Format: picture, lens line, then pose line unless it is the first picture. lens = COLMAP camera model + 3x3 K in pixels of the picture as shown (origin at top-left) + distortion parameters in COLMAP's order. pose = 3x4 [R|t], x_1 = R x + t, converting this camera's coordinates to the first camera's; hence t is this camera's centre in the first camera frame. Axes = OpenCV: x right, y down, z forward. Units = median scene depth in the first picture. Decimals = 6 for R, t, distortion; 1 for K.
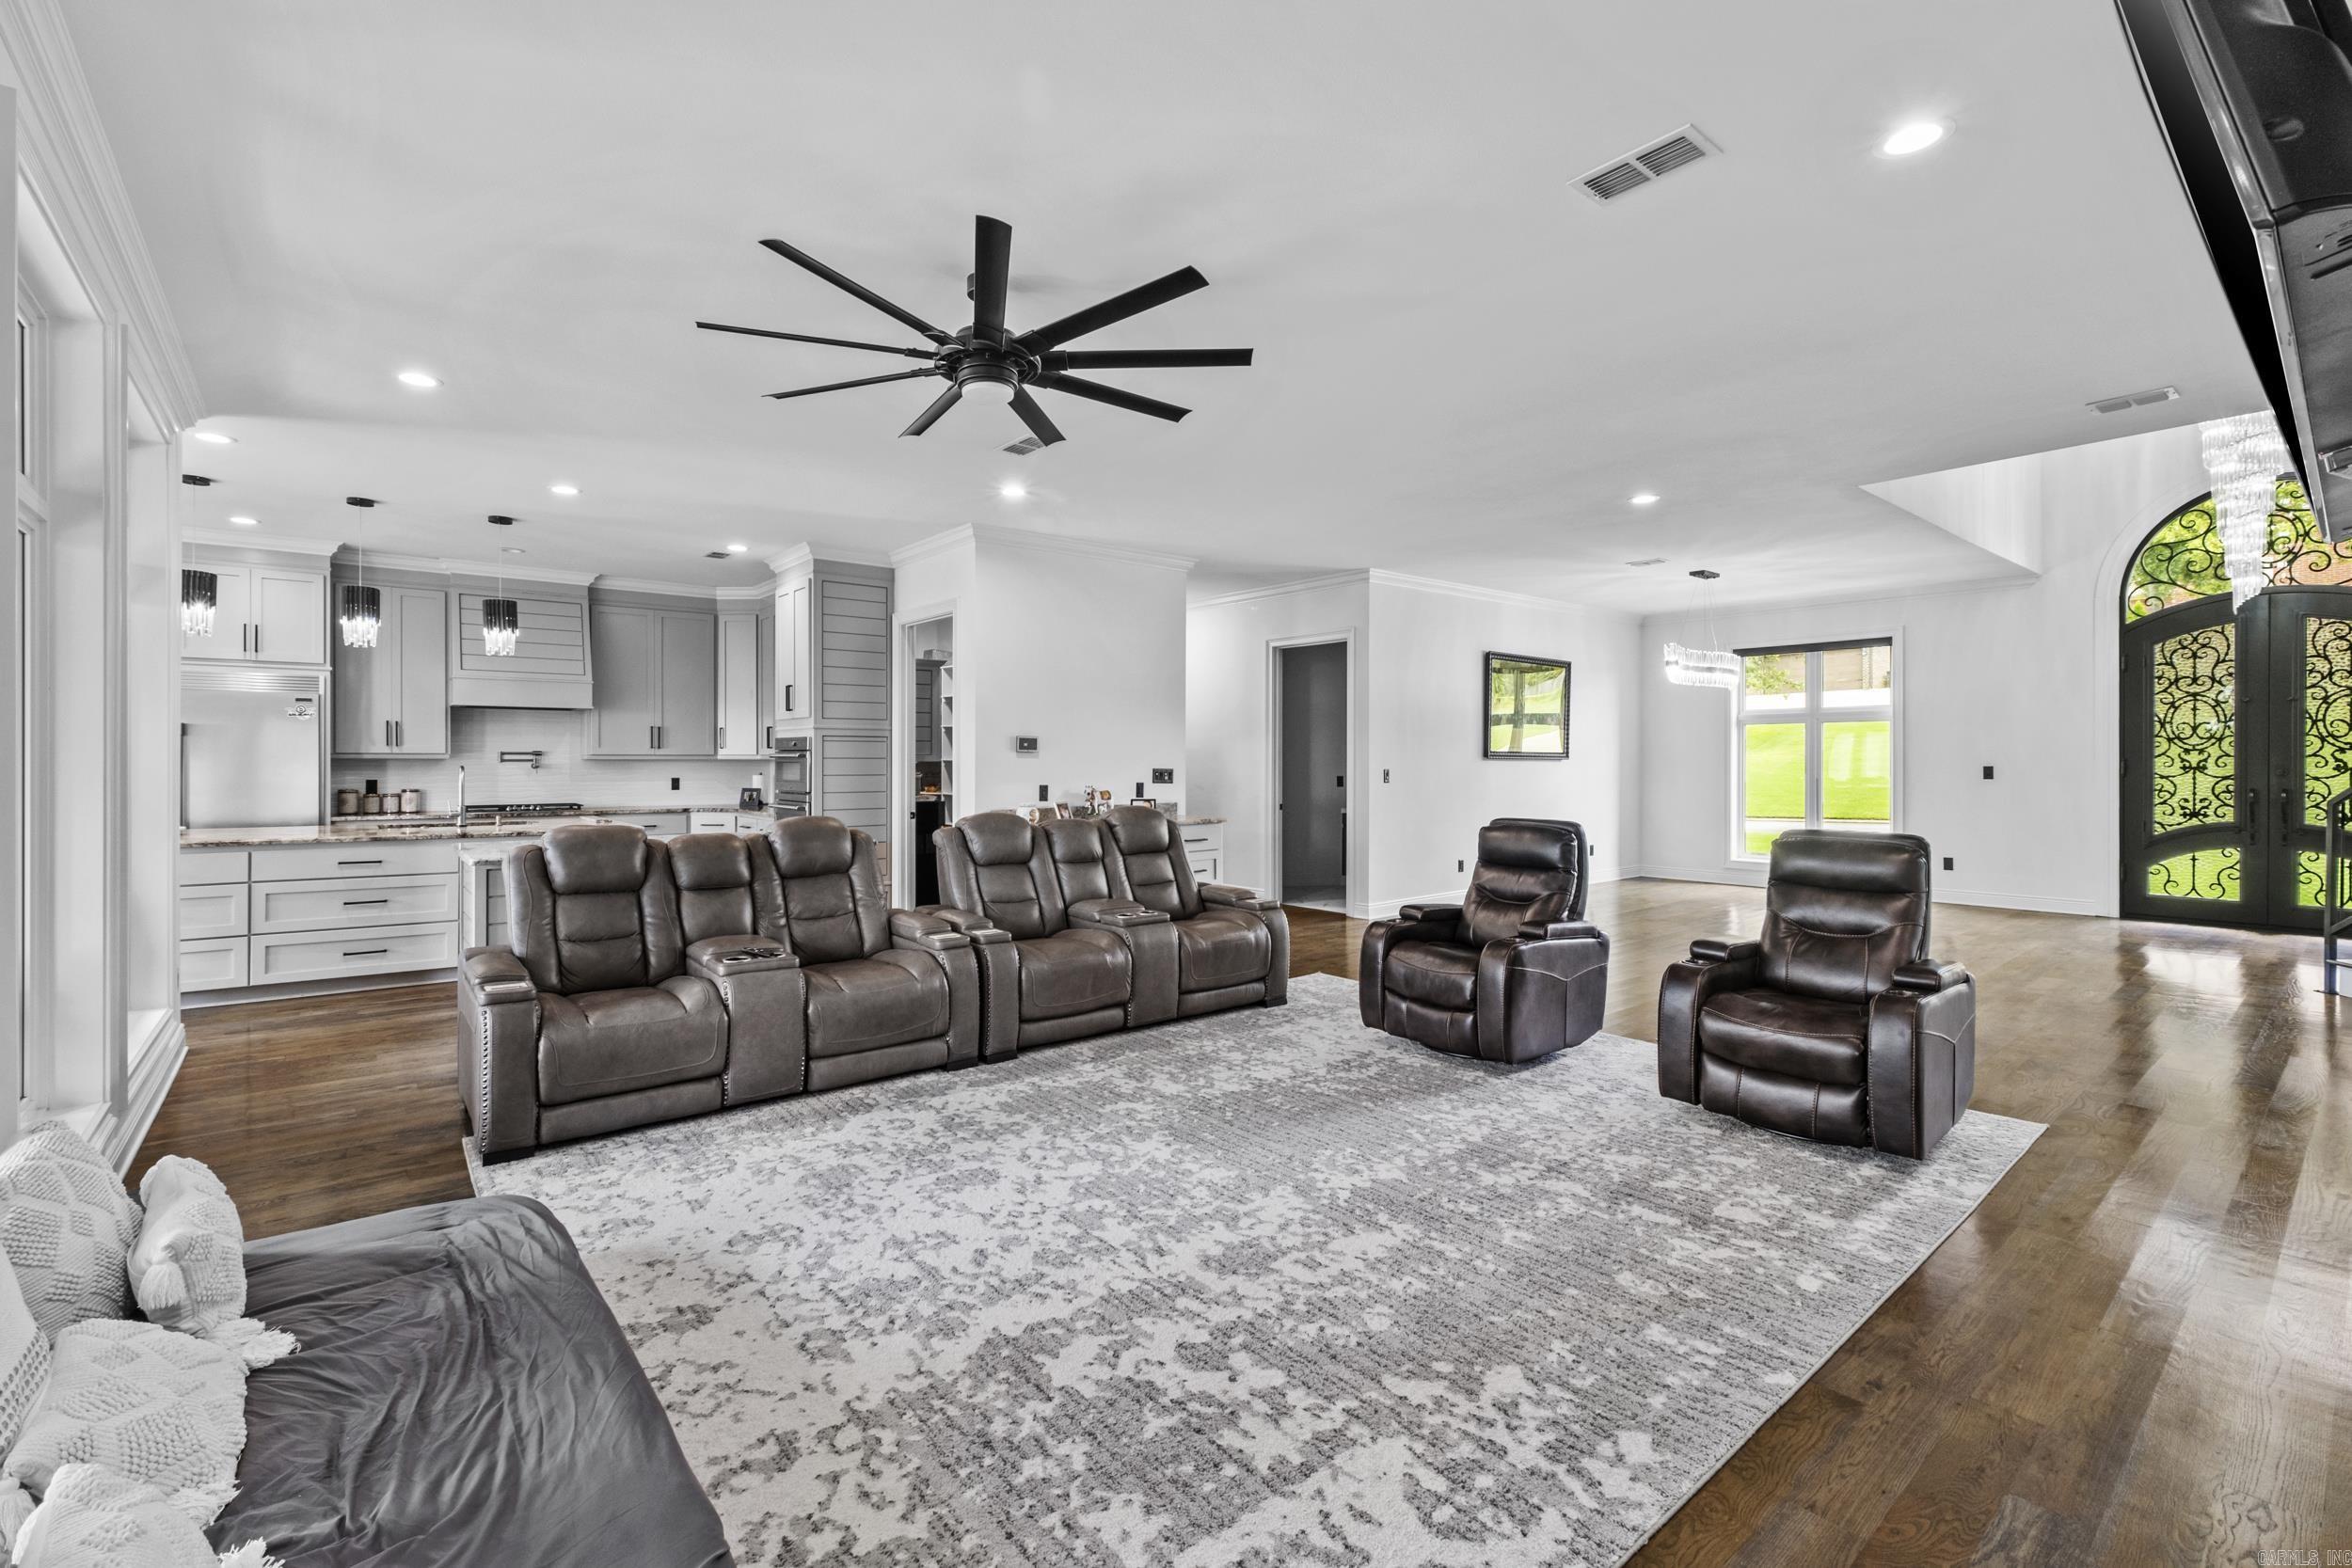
lens RADIAL K [[1035.2, 0, 1165.3], [0, 1035.2, 761.9], [0, 0, 1]] dist [-0.010795, 0.002772]
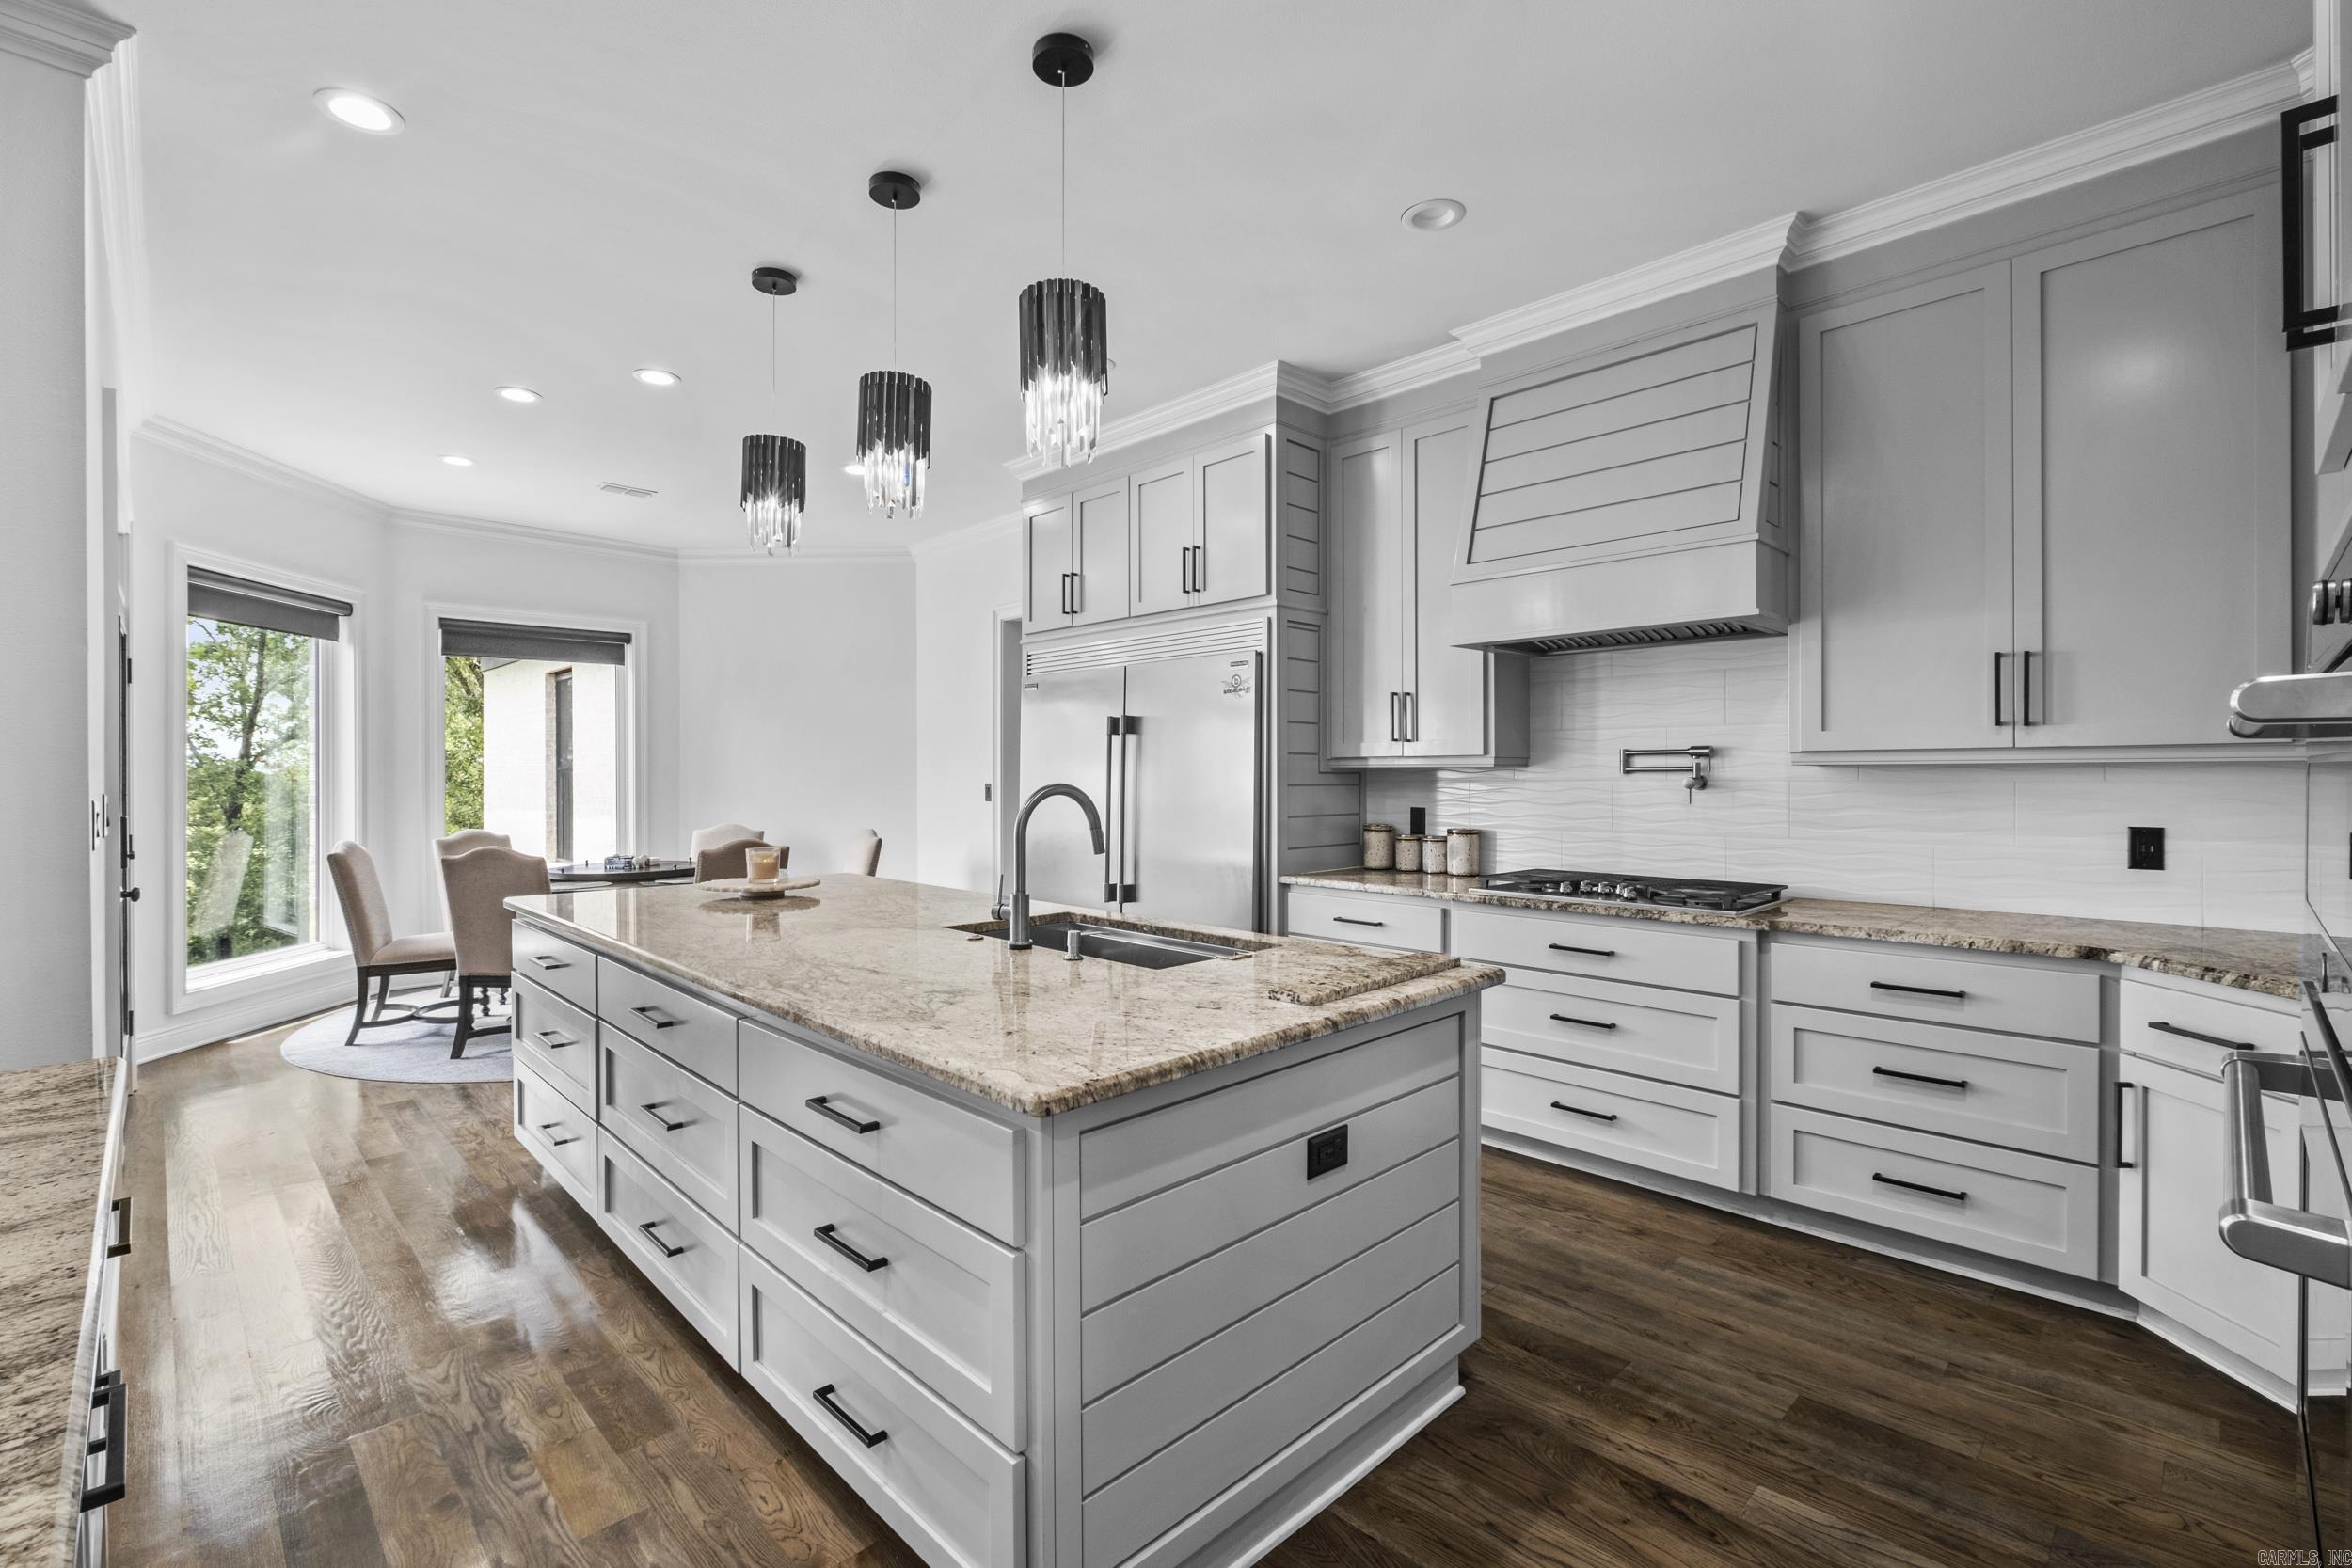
lens RADIAL K [[1035.2, 0, 1157.4], [0, 1035.2, 785.8], [0, 0, 1]] dist [-0.010795, 0.002772]
pose [[0.087995, 0.008700, -0.996083, -0.254454], [0.001487, 0.999960, 0.008865, 0.001092], [0.996120, -0.002262, 0.087978, 0.839155]]
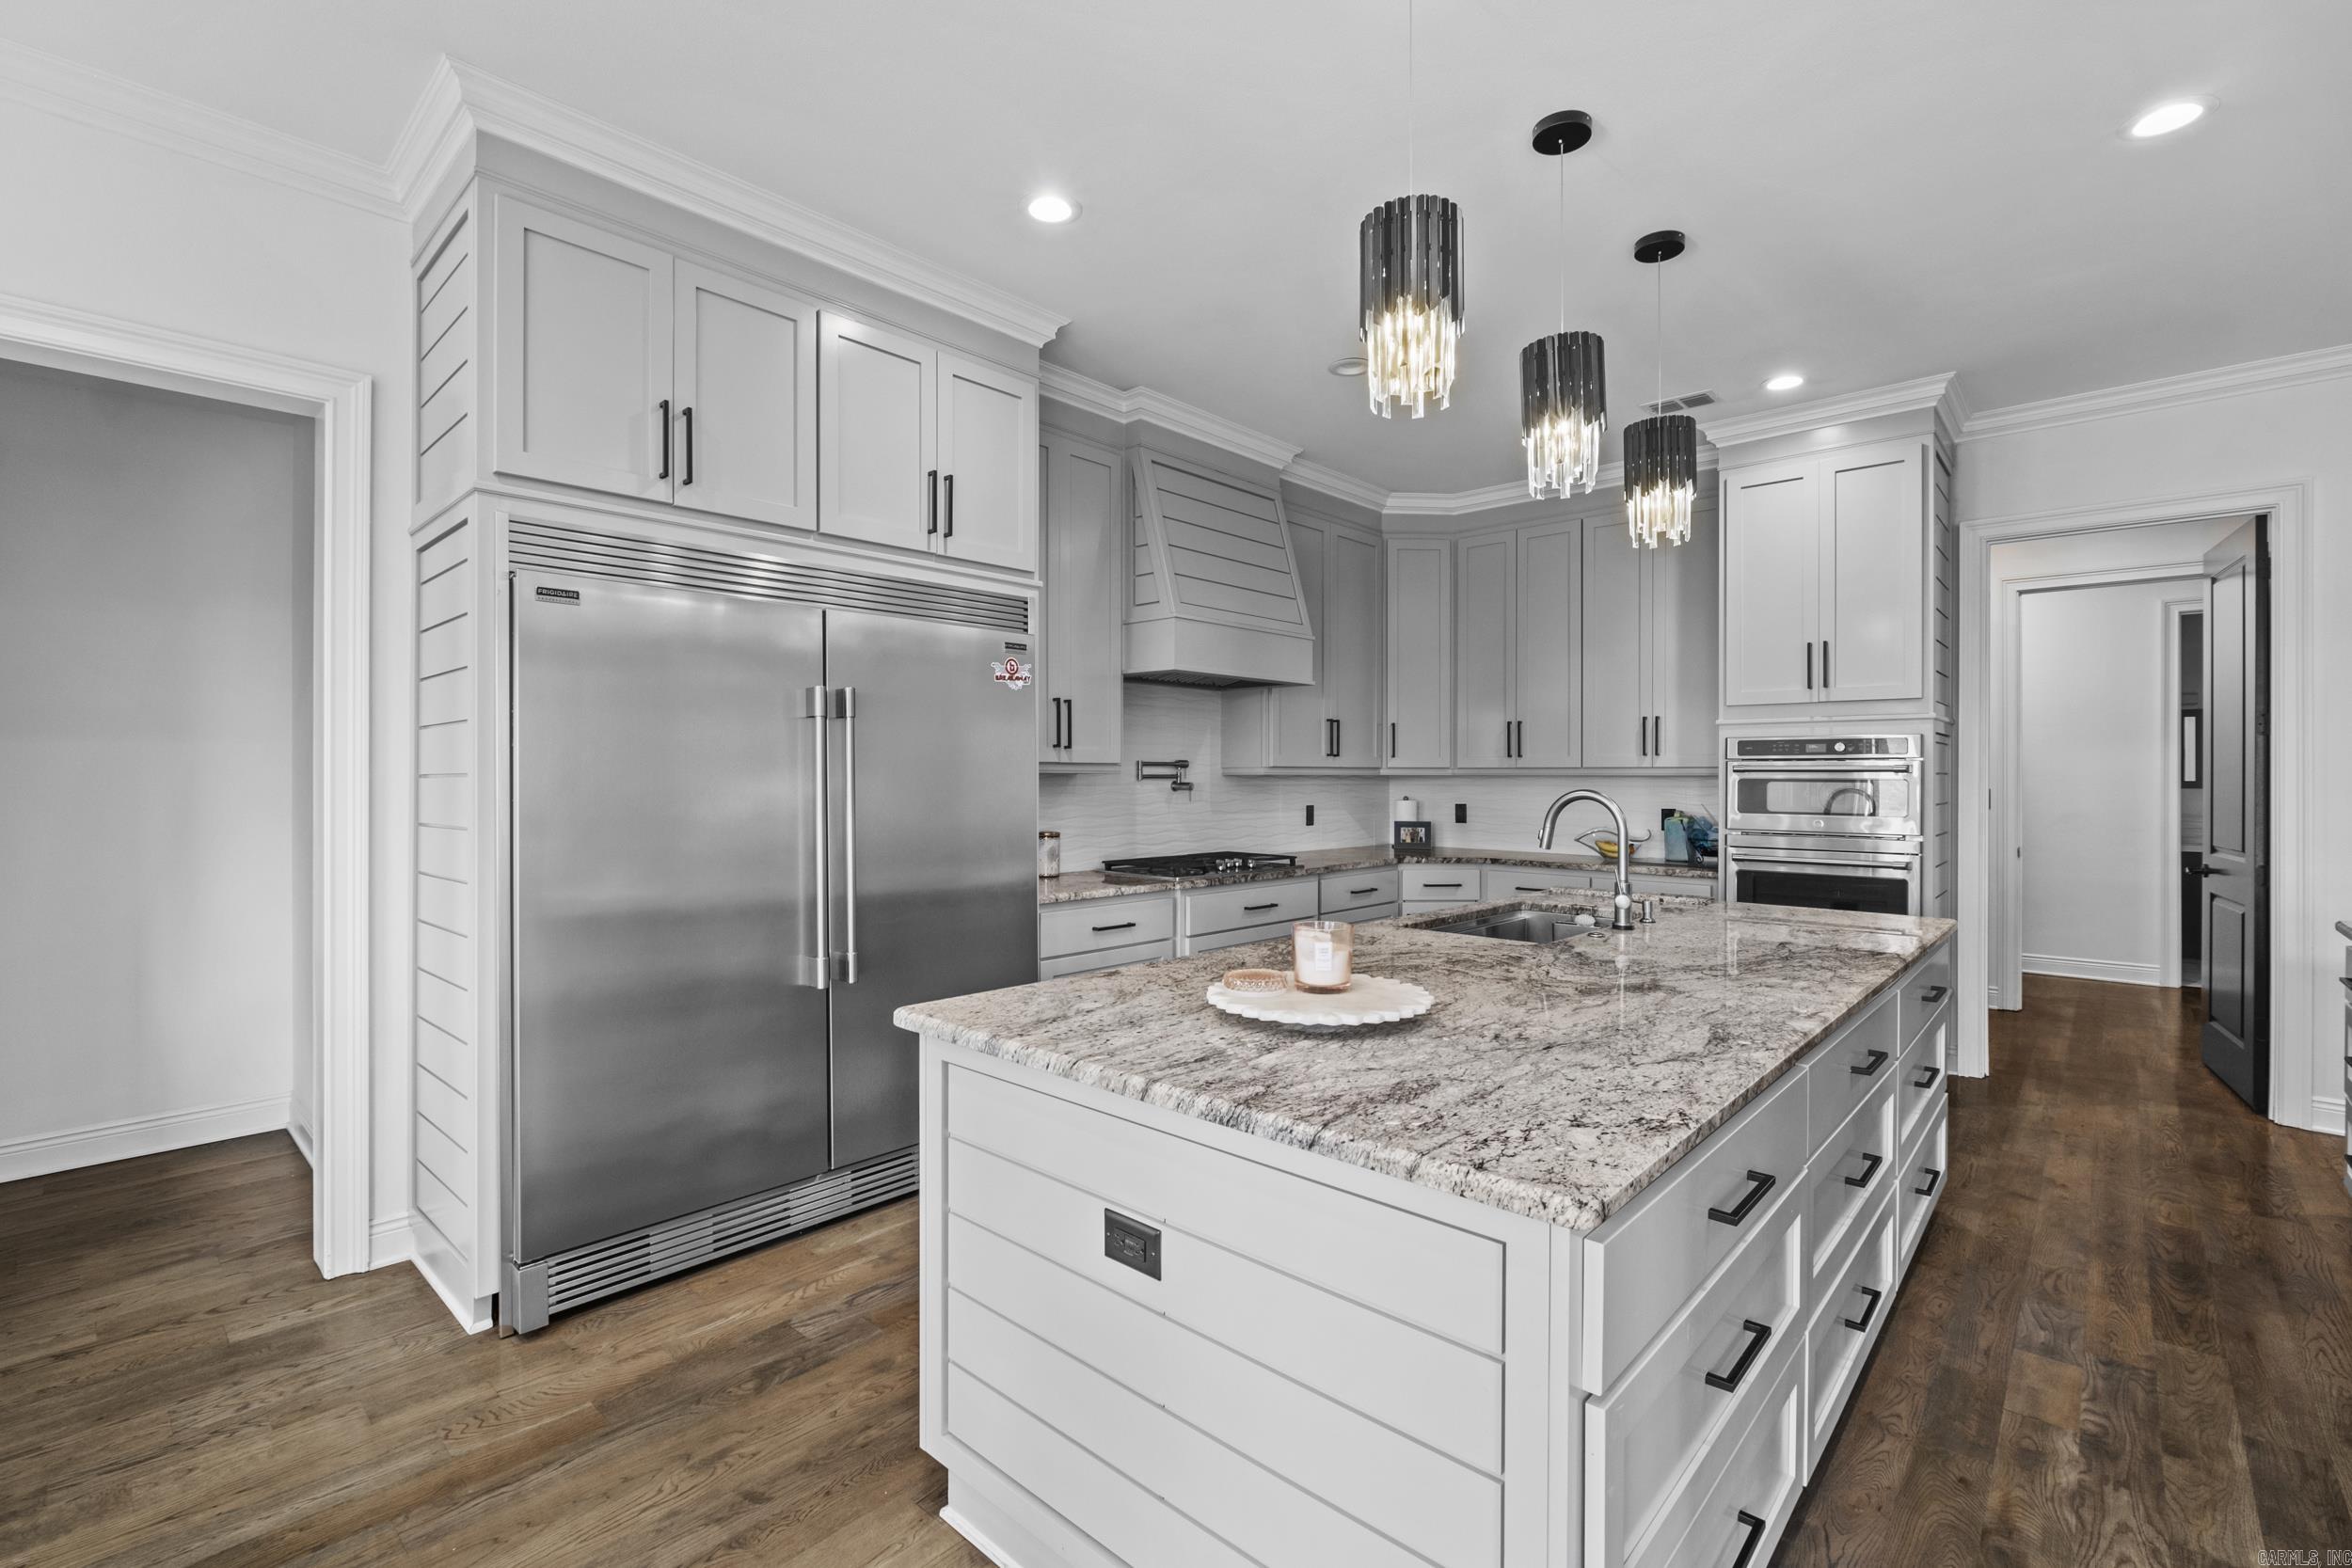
lens RADIAL K [[1035.2, 0, 1161.1], [0, 1035.2, 783.1], [0, 0, 1]] dist [-0.010795, 0.002772]
pose [[0.990855, 0.000095, 0.134931, -0.775055], [-0.000814, 0.999986, 0.005274, -0.001092], [-0.134928, -0.005336, 0.990841, 0.487063]]
